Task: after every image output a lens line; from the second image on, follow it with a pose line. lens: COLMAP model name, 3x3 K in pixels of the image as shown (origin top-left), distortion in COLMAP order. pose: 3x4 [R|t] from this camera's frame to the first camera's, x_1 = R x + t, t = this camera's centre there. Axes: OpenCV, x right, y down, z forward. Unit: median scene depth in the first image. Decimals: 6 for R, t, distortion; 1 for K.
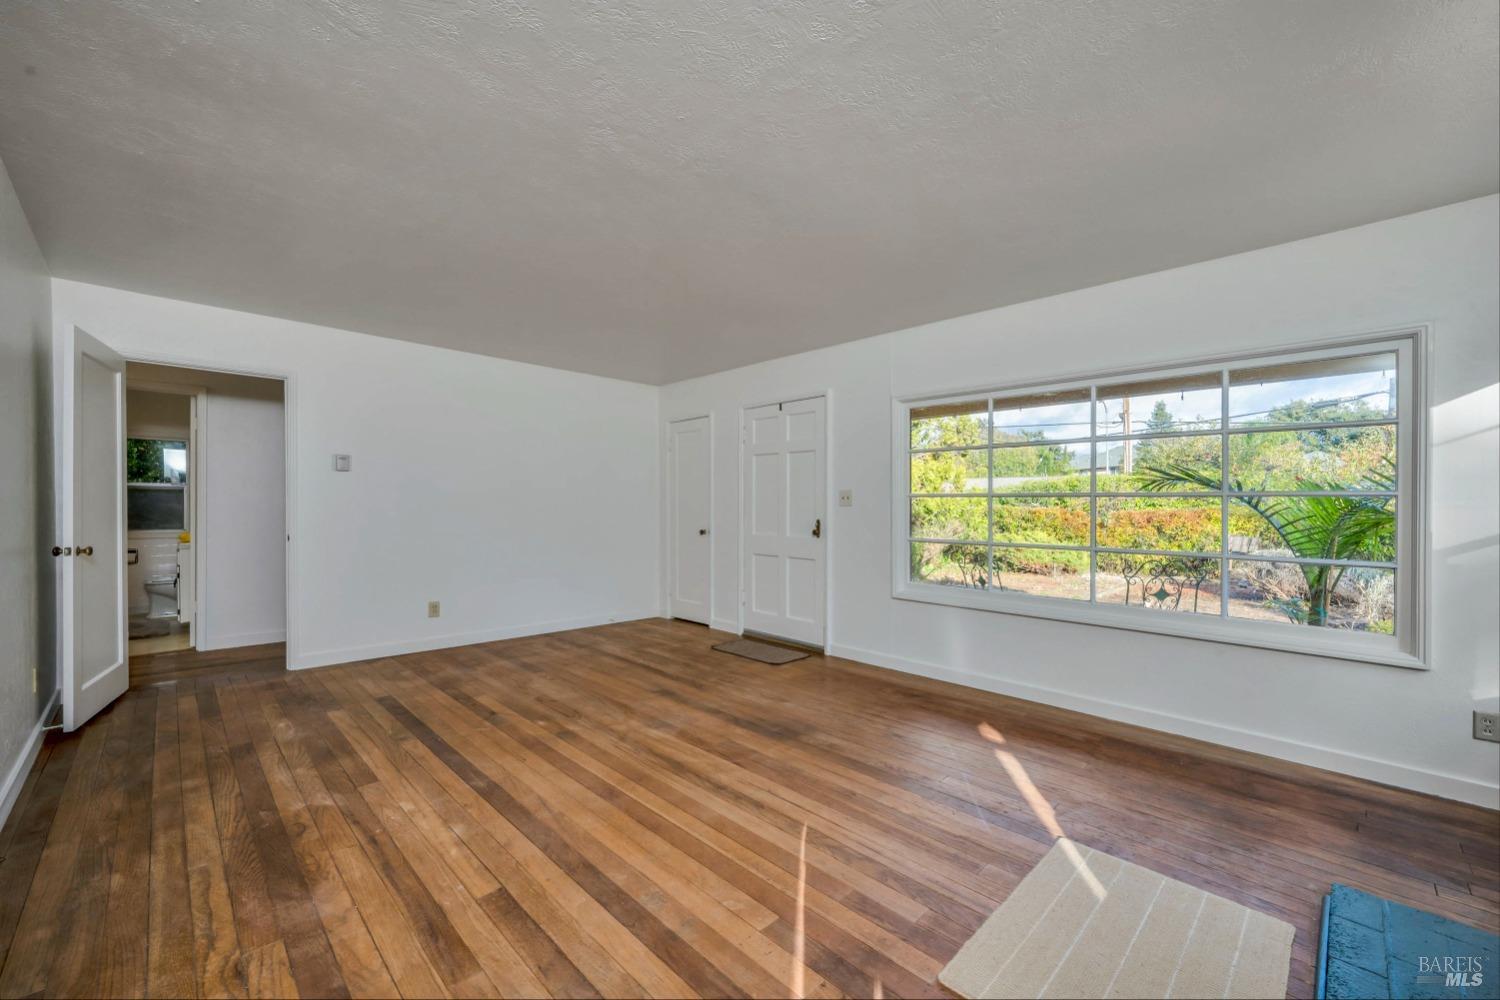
lens RADIAL K [[596.3, 0, 747.5], [0, 596.3, 508.4], [0, 0, 1]] dist [0.003527, 0.000093]
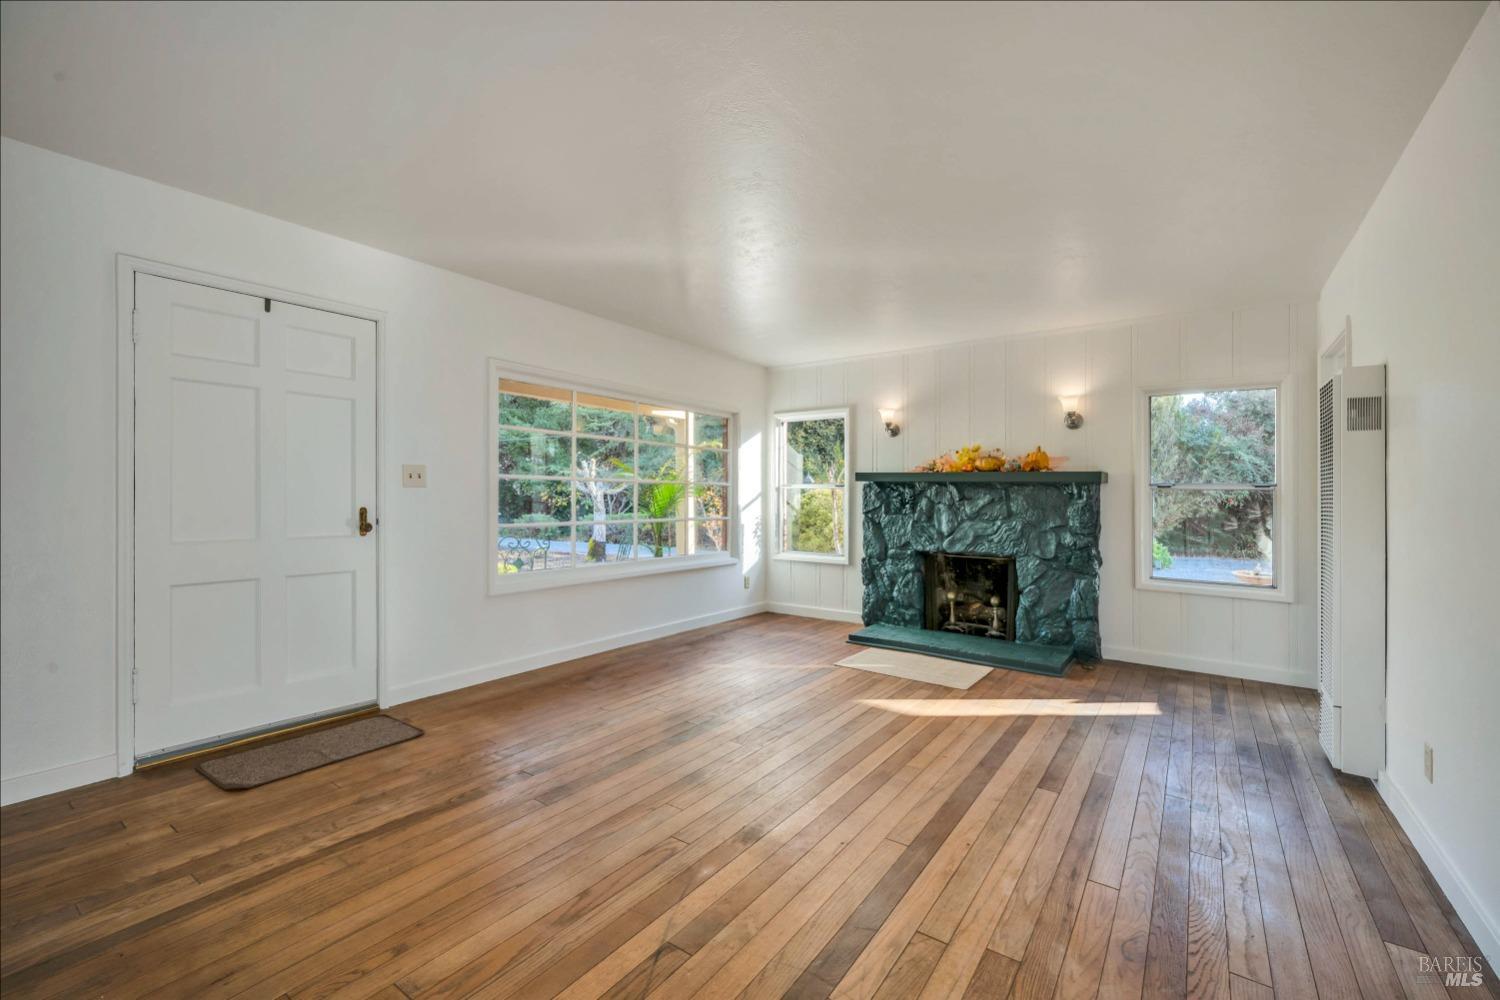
lens RADIAL K [[629.4, 0, 763.0], [0, 629.4, 501.1], [0, 0, 1]] dist [0.009521, -0.000092]
pose [[-0.183638, -0.021638, 0.982756, -1.048224], [-0.012262, 0.999730, 0.019720, -0.011409], [-0.982917, -0.008429, -0.183854, 1.175688]]
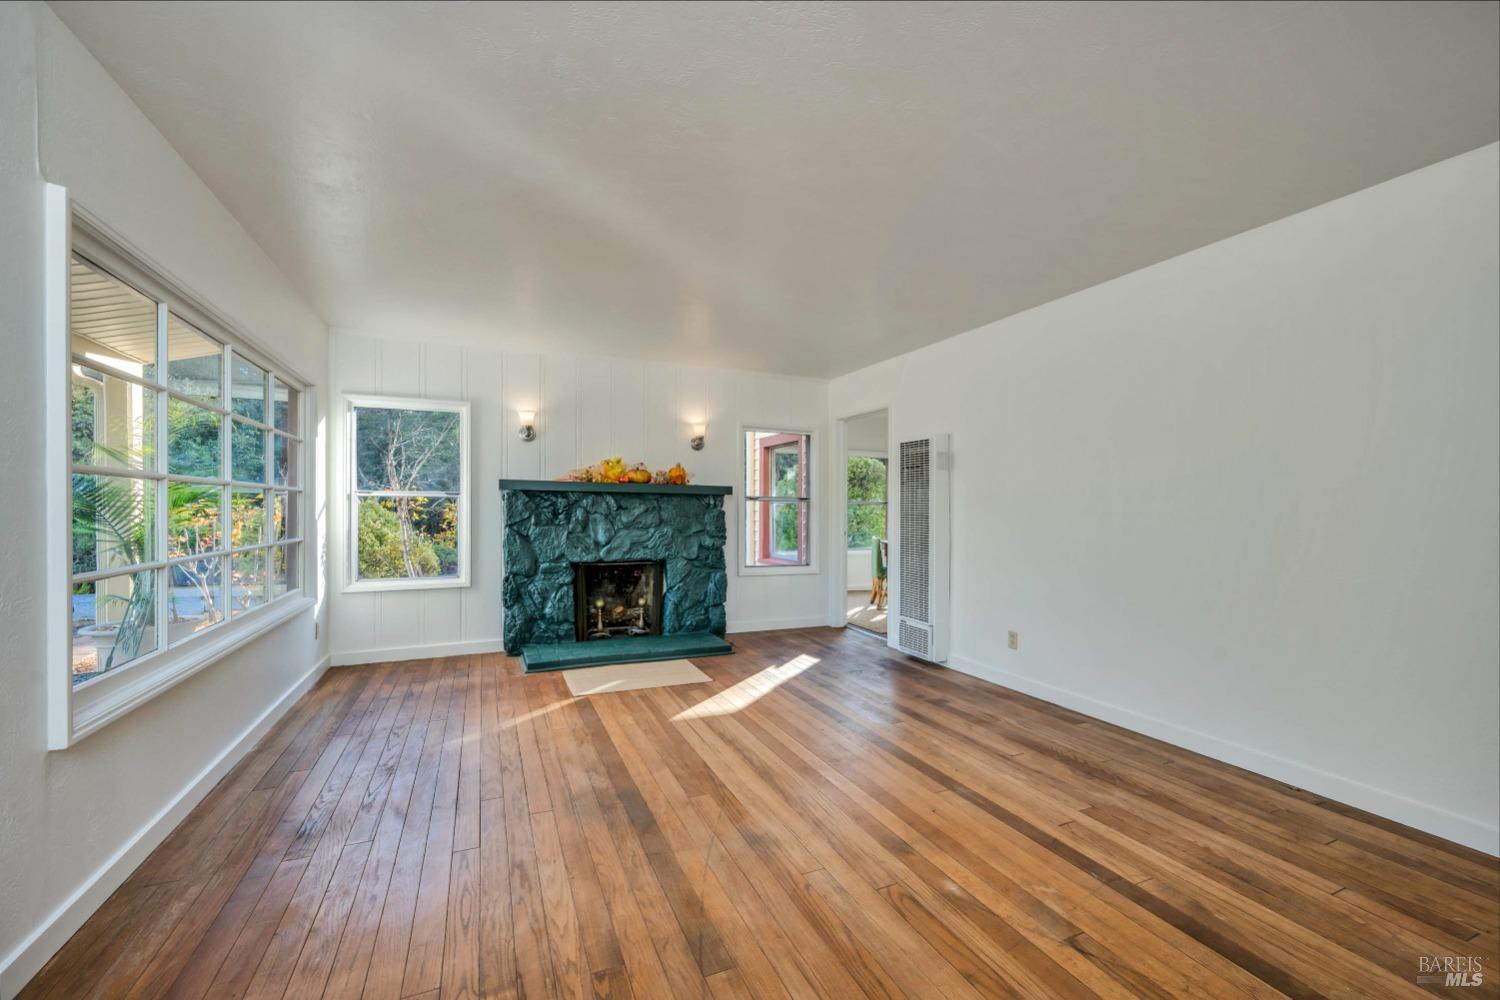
lens RADIAL K [[596.3, 0, 745.4], [0, 596.3, 501.5], [0, 0, 1]] dist [0.003527, 0.000093]
pose [[-0.933709, -0.013963, 0.357761, -0.398454], [-0.017083, 0.999839, -0.005563, -0.007135], [-0.357626, -0.011306, -0.933796, 1.788056]]
